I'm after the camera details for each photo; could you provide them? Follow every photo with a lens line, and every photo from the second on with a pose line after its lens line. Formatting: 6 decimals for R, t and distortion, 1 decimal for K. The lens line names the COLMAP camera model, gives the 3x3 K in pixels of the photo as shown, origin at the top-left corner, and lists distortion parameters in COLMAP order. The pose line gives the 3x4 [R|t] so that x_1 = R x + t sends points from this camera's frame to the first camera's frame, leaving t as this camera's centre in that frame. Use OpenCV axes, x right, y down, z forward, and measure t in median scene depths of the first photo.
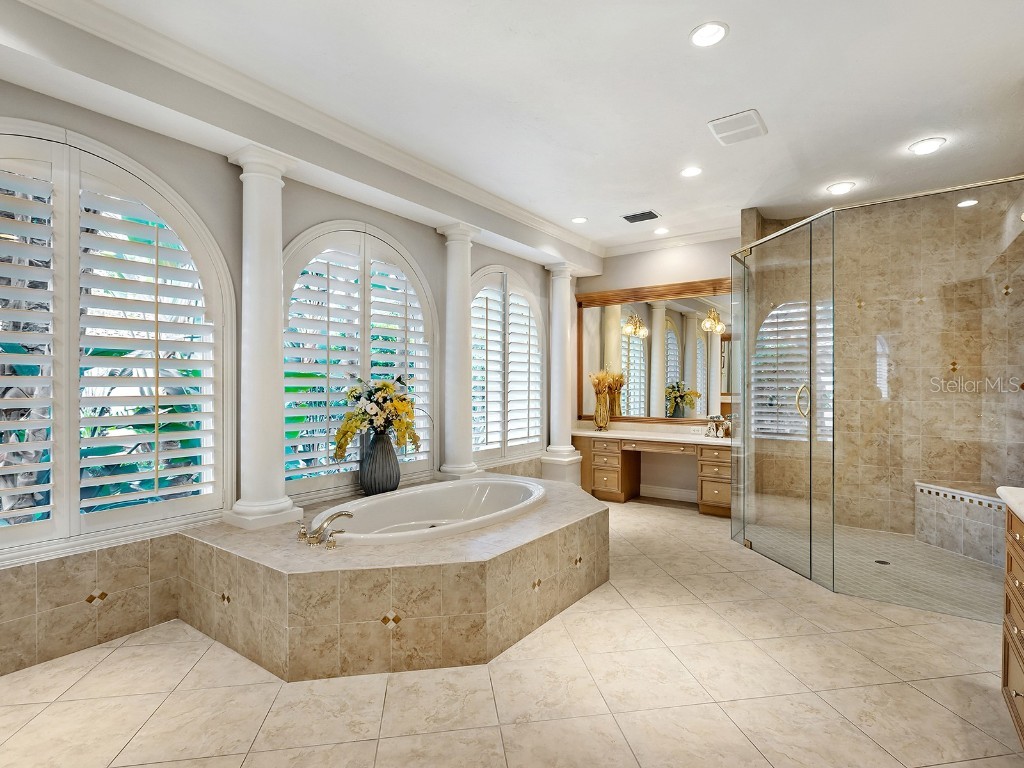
lens RADIAL K [[529.3, 0, 513.0], [0, 529.3, 382.5], [0, 0, 1]] dist [-0.003279, 0.003178]
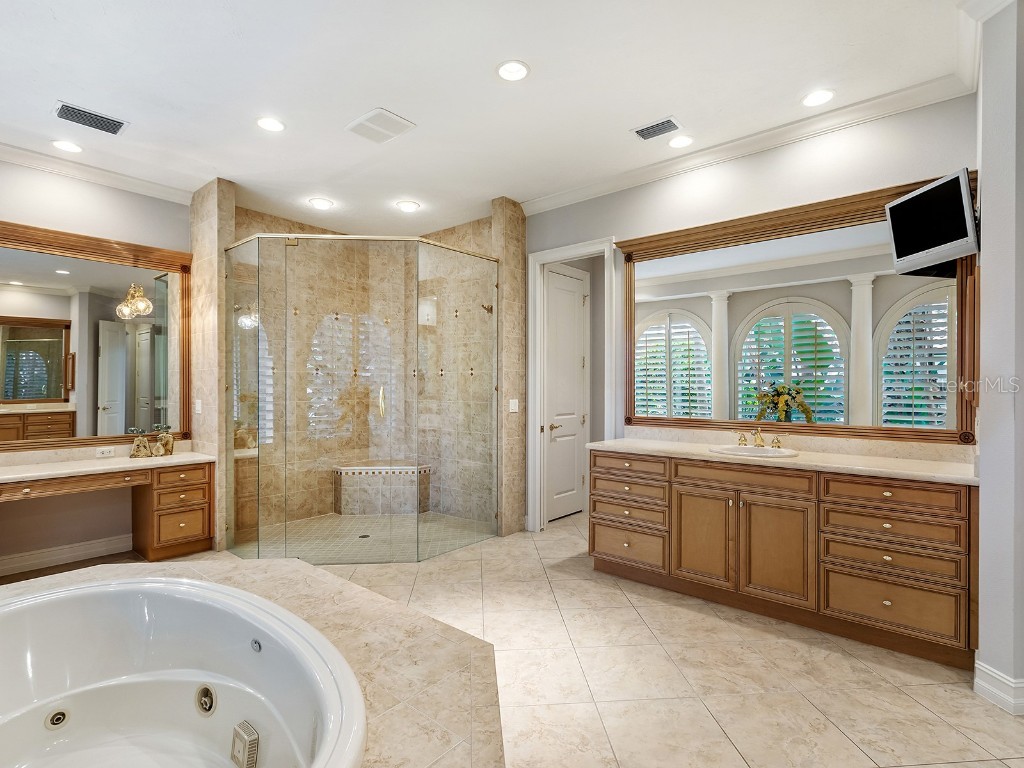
lens RADIAL K [[529.3, 0, 514.8], [0, 529.3, 388.0], [0, 0, 1]] dist [-0.003279, 0.003178]
pose [[0.048122, -0.002439, 0.998838, -0.473869], [-0.003639, 0.999990, 0.002617, 0.002067], [-0.998835, -0.003760, 0.048113, 0.610225]]
